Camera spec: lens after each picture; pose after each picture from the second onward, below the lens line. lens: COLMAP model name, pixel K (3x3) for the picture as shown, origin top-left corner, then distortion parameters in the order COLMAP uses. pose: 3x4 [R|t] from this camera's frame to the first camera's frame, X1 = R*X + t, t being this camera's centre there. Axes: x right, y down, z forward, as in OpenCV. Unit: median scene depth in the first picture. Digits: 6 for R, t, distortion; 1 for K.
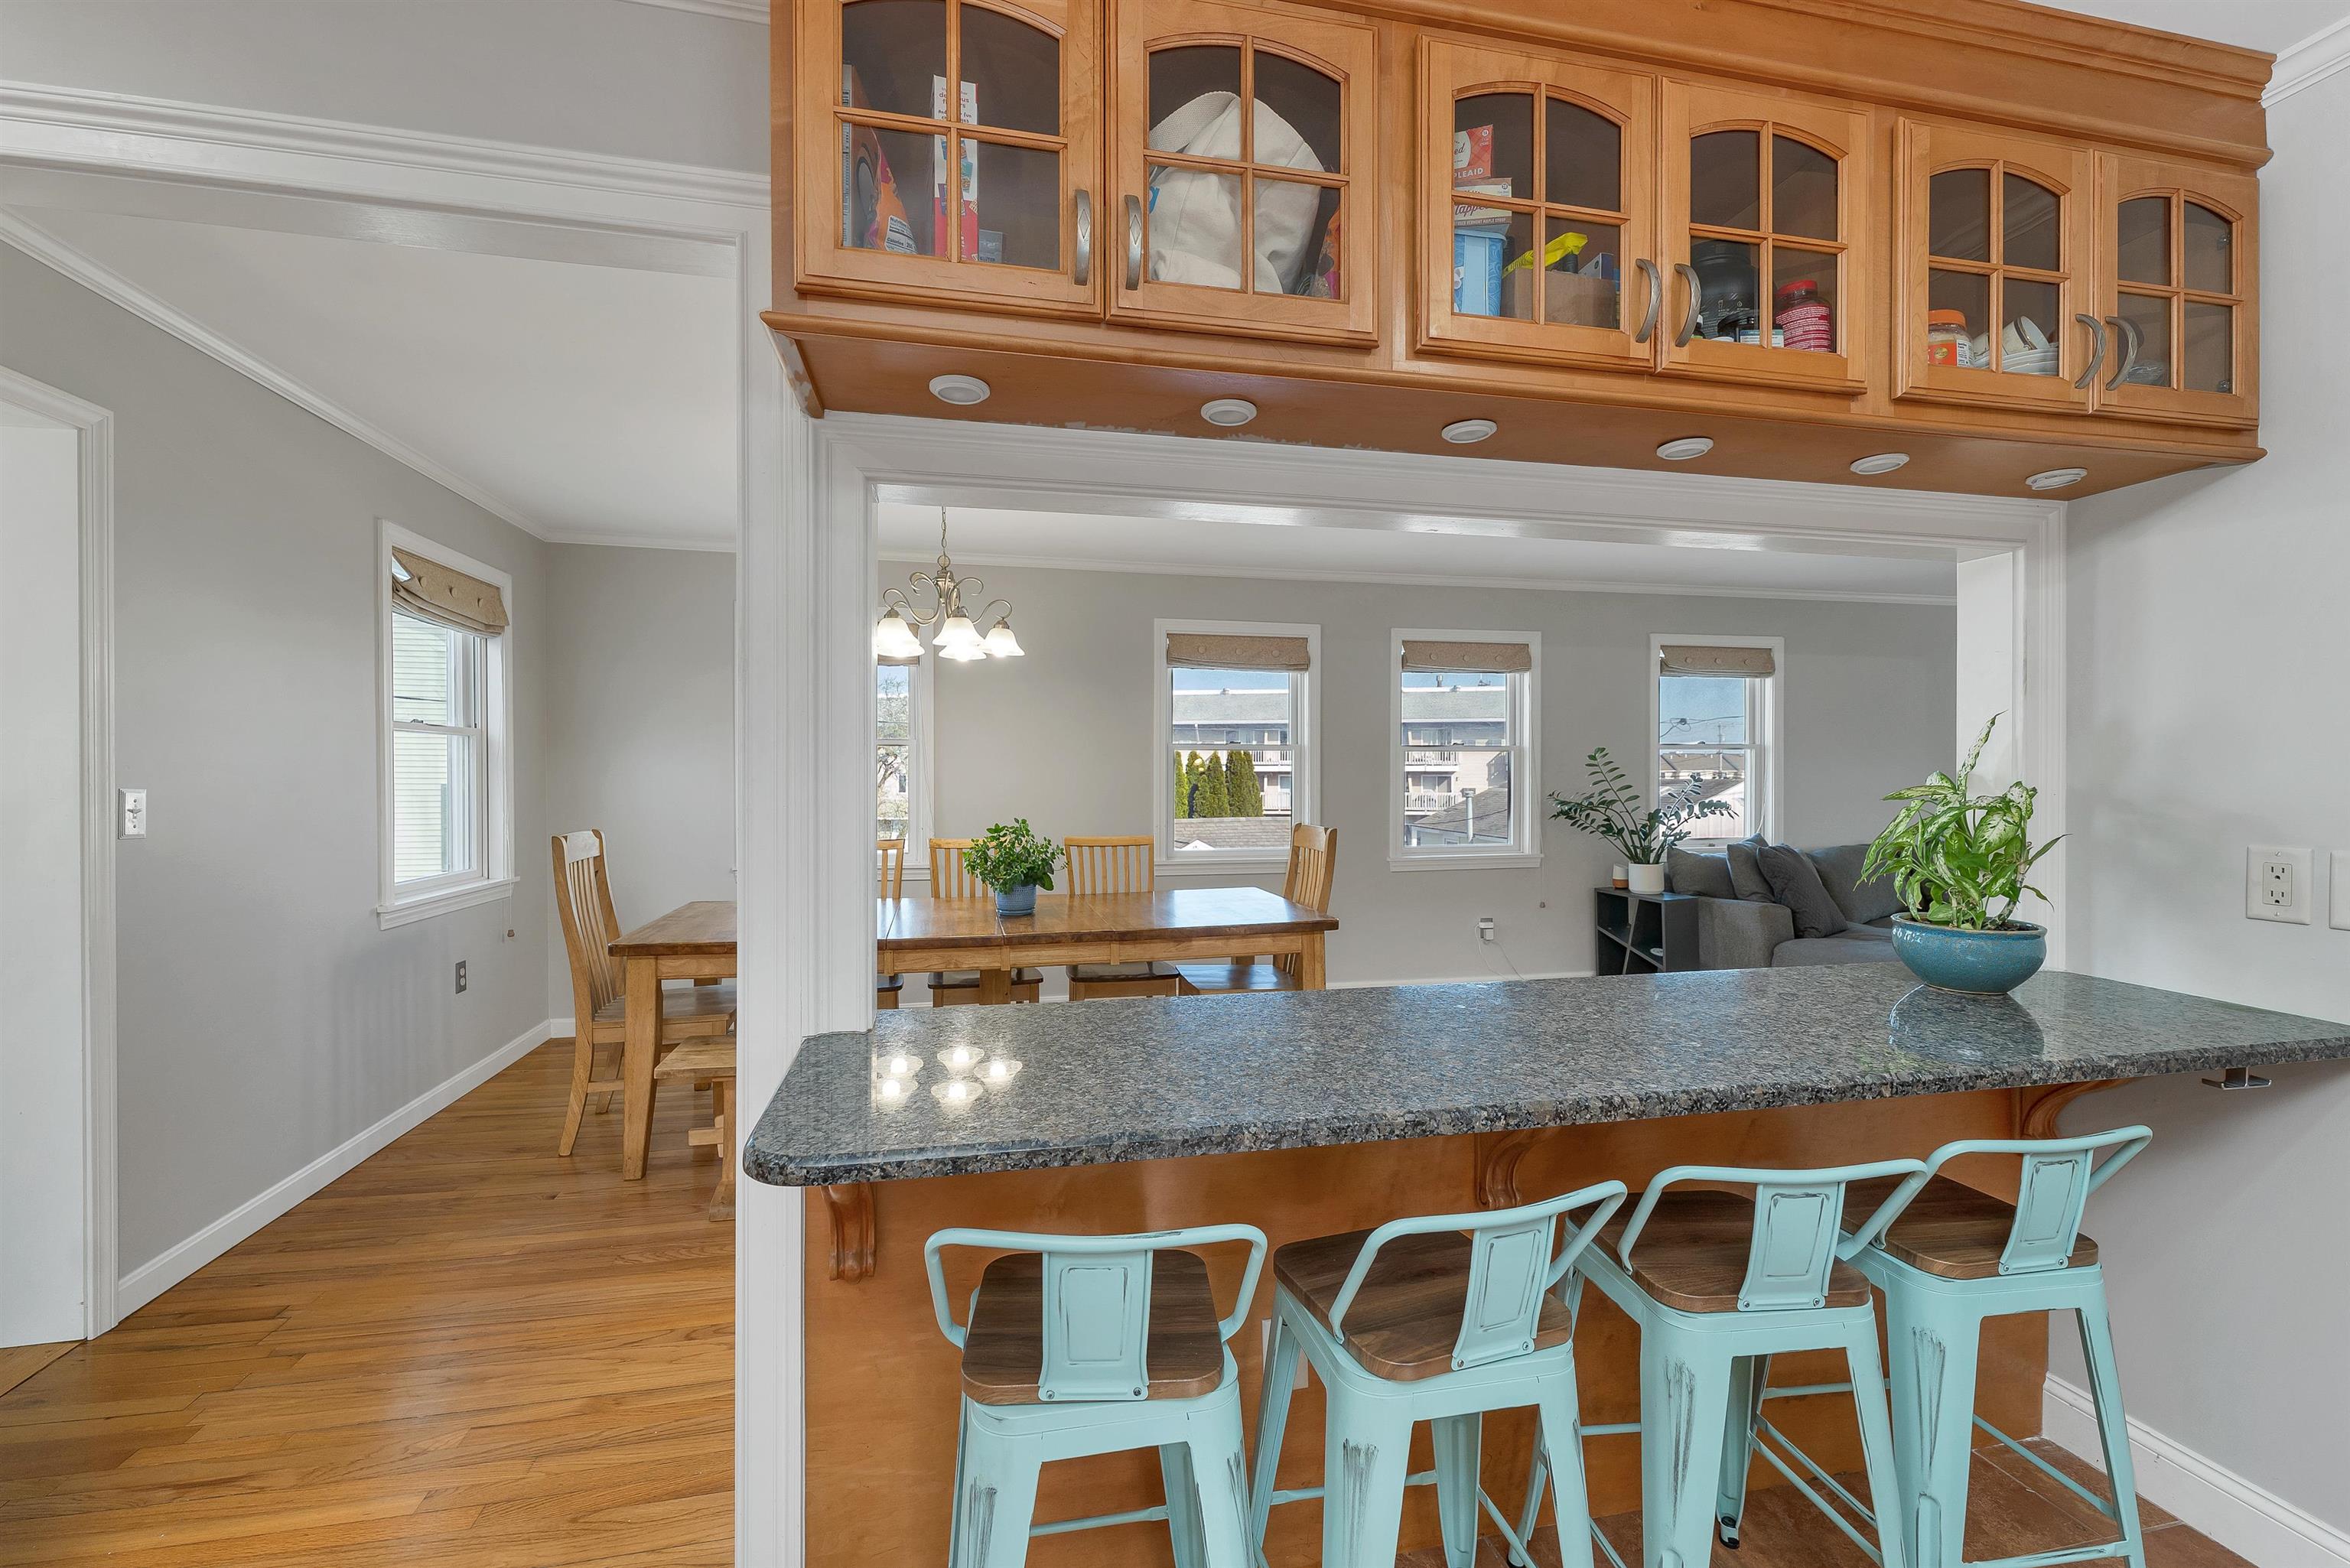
lens RADIAL K [[962.8, 0, 1159.9], [0, 962.8, 777.9], [0, 0, 1]] dist [0.002062, -0.000011]
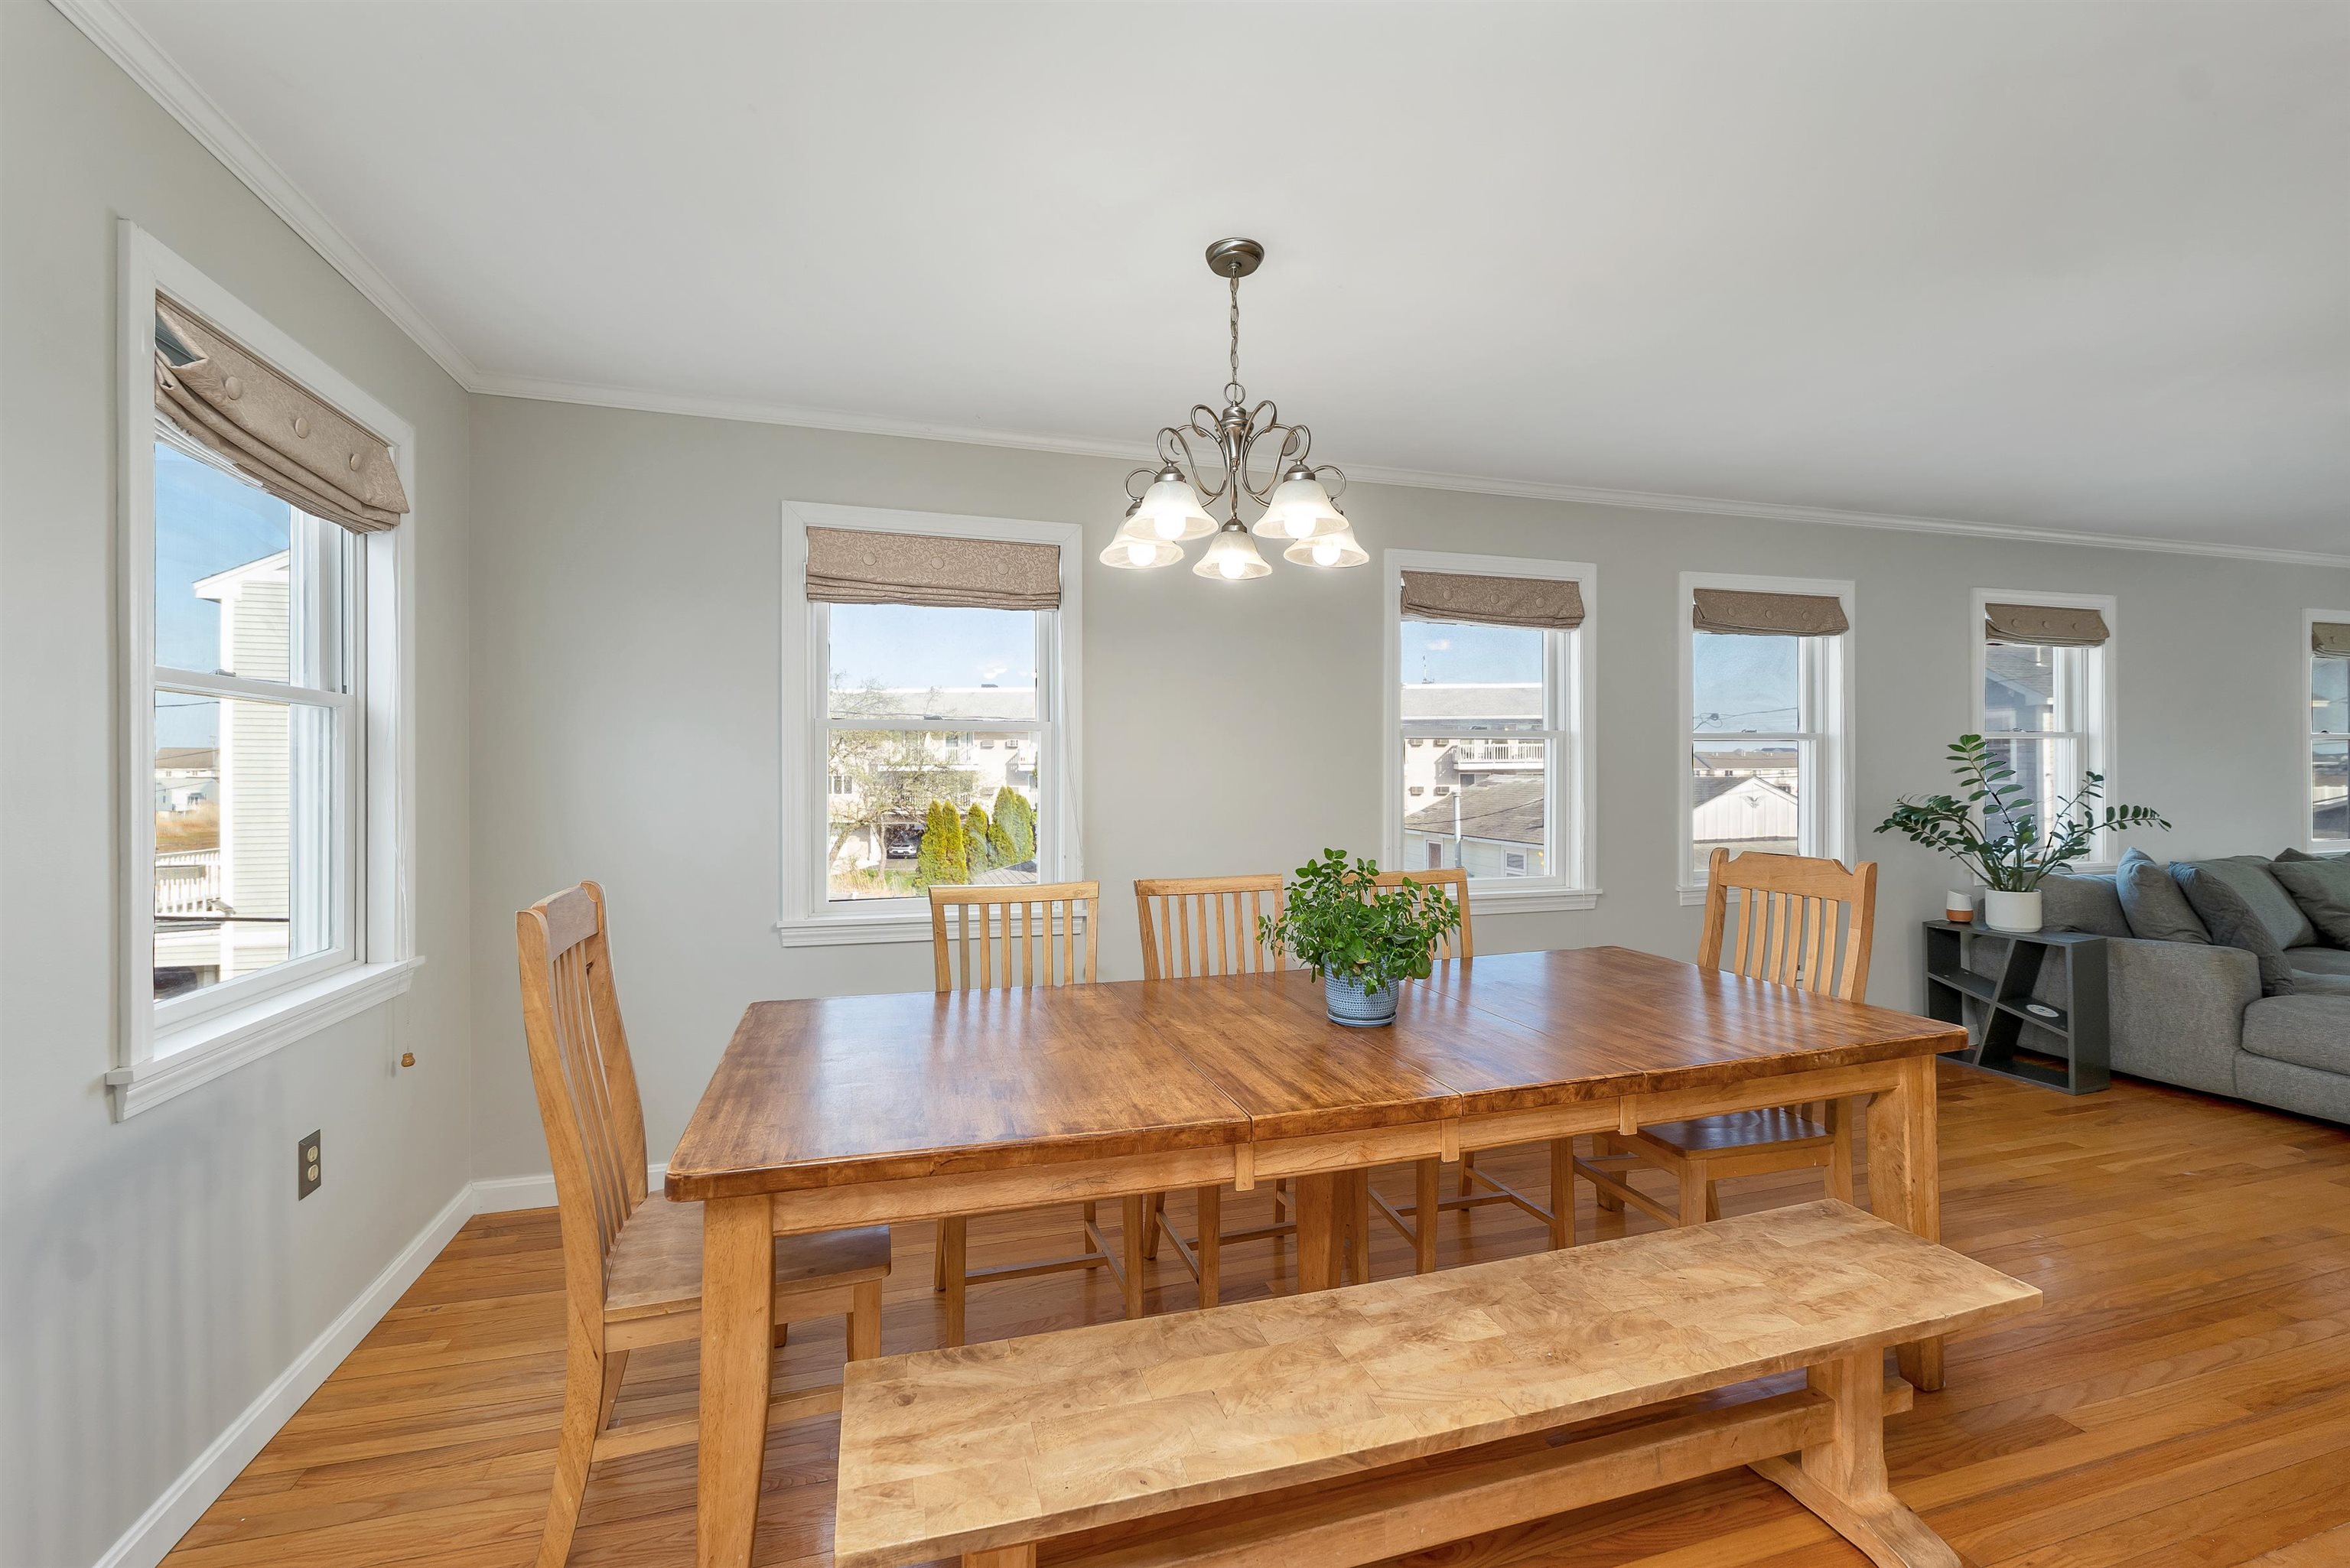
lens RADIAL K [[986.5, 0, 1170.5], [0, 986.5, 761.7], [0, 0, 1]] dist [0.002937, 0.000413]
pose [[0.996986, -0.002845, 0.077528, -0.301148], [0.004087, 0.999866, -0.015861, -0.001622], [-0.077472, 0.016130, 0.996864, 0.426190]]
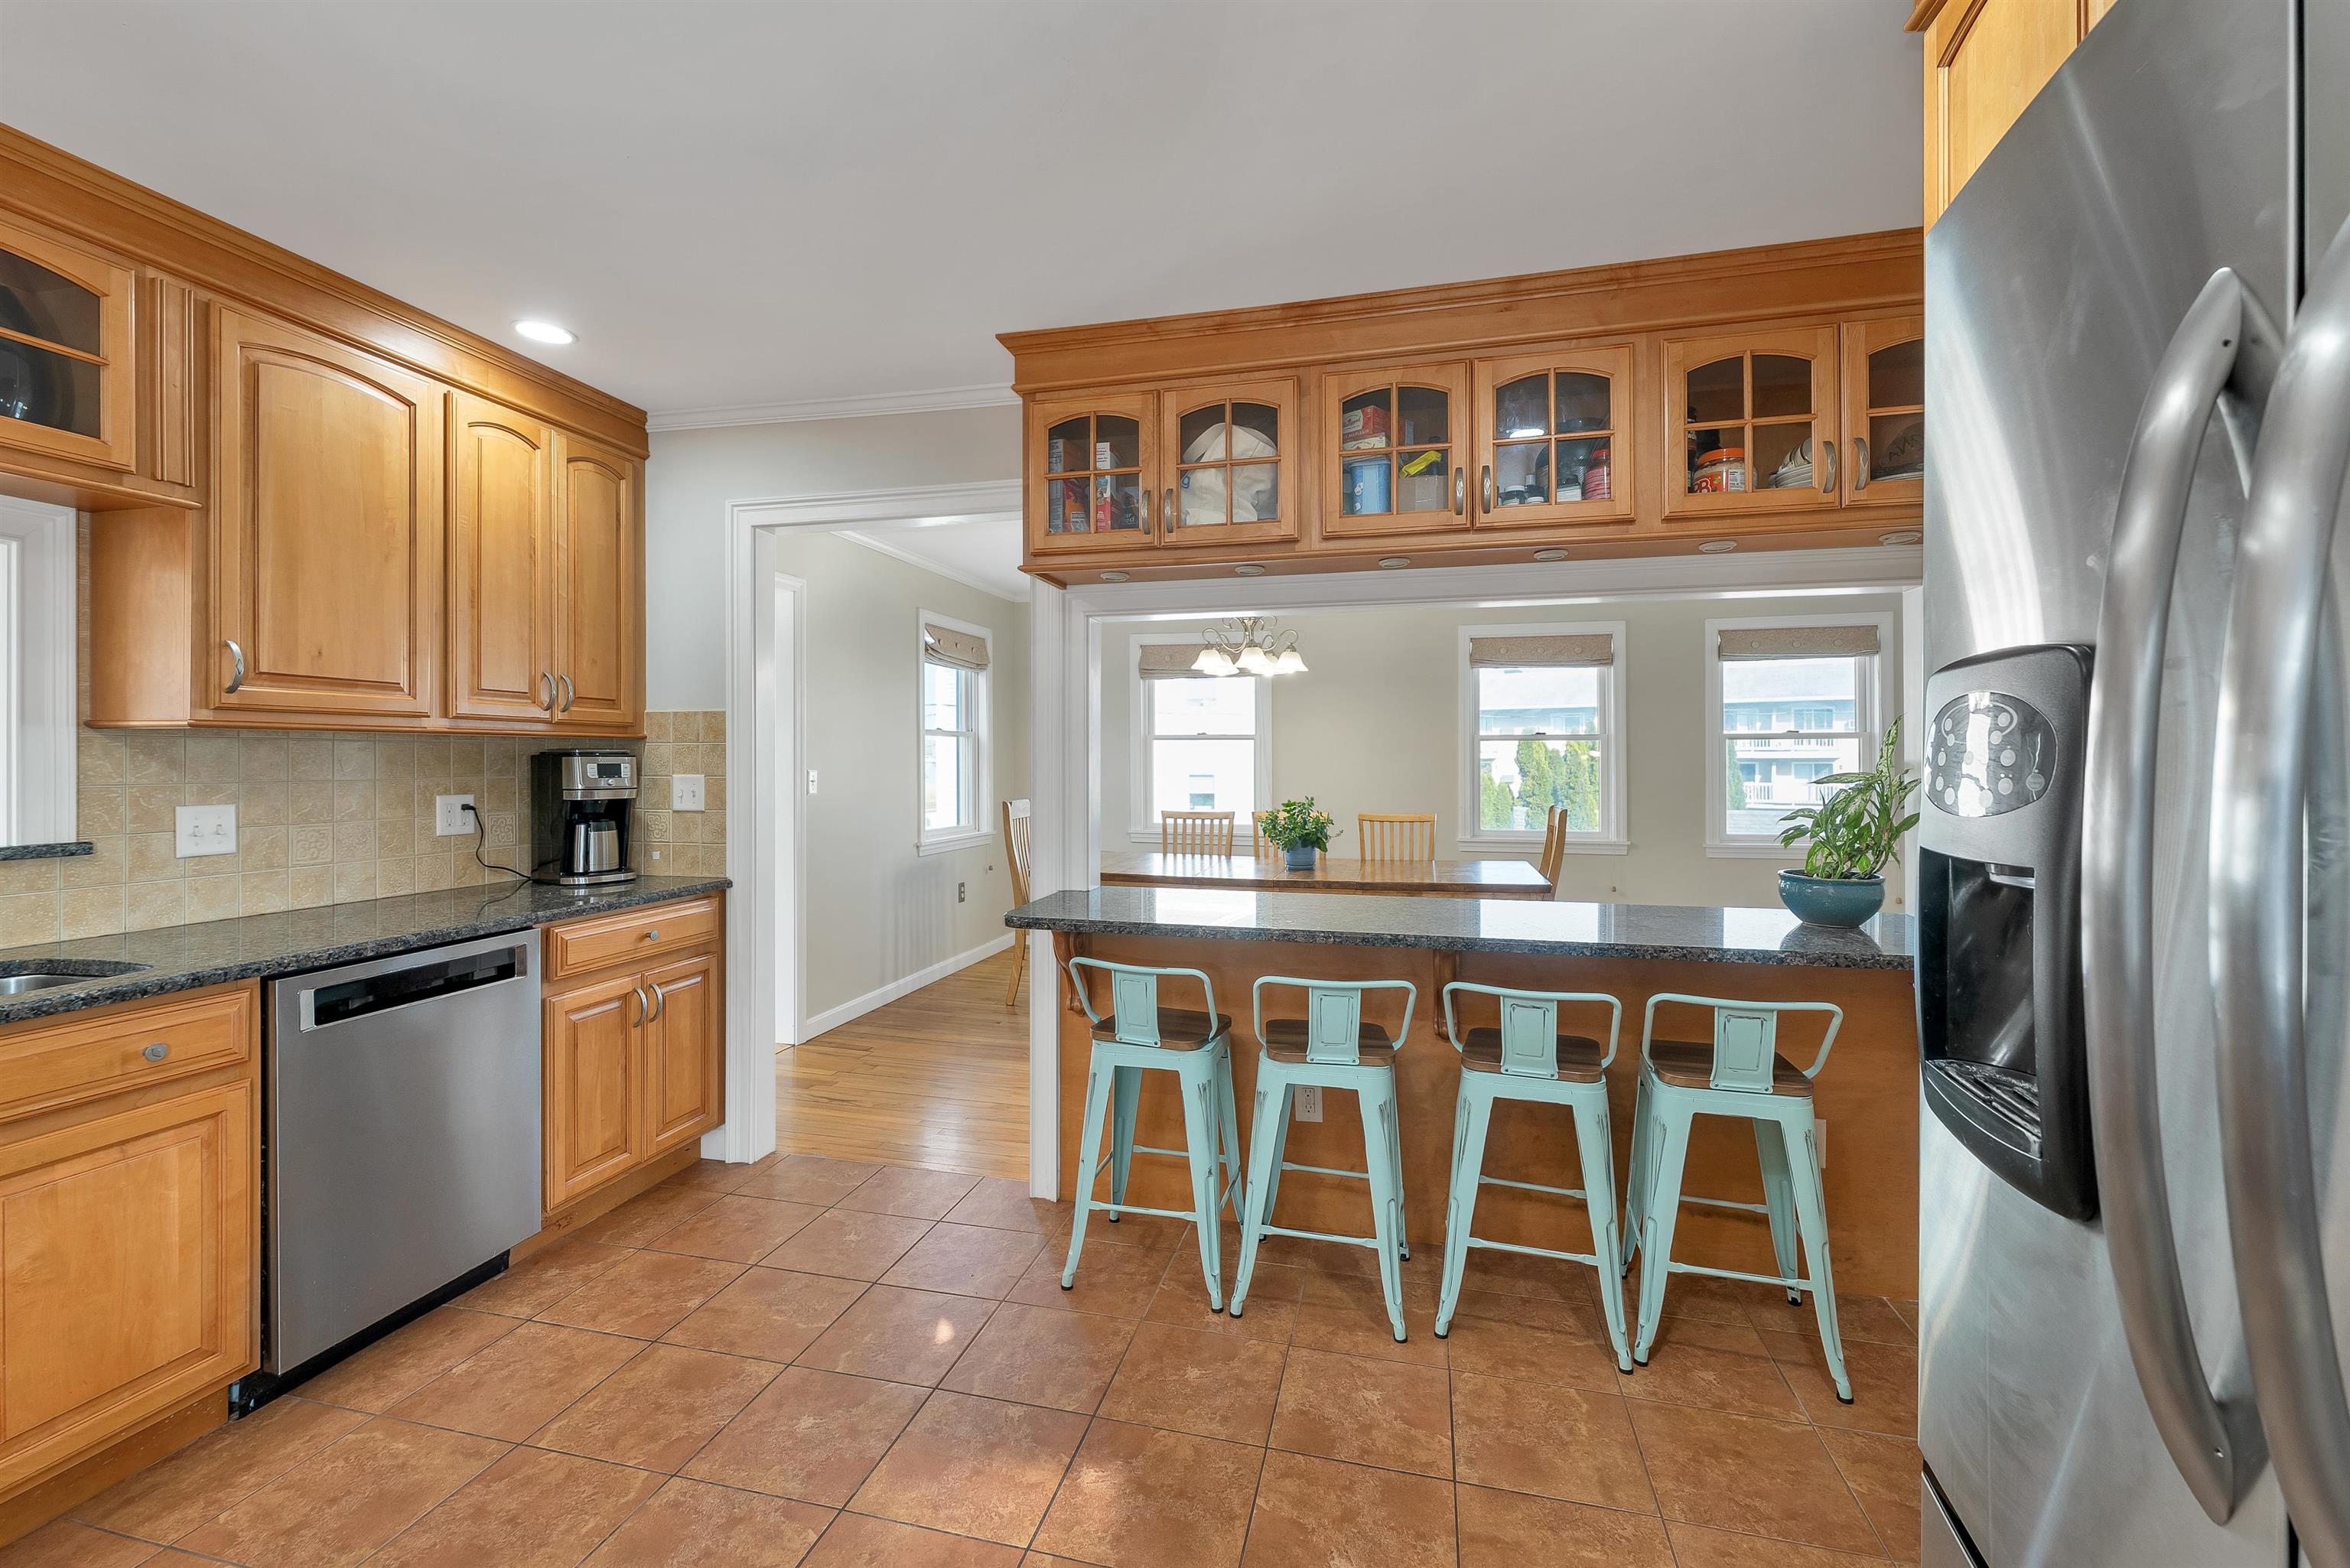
lens RADIAL K [[986.5, 0, 1170.5], [0, 986.5, 761.7], [0, 0, 1]] dist [0.002937, 0.000413]
pose [[0.898728, -0.001063, -0.438504, 0.280360], [-0.001035, 0.999989, -0.004545, 0.001803], [0.438504, 0.004539, 0.898718, -0.288860]]
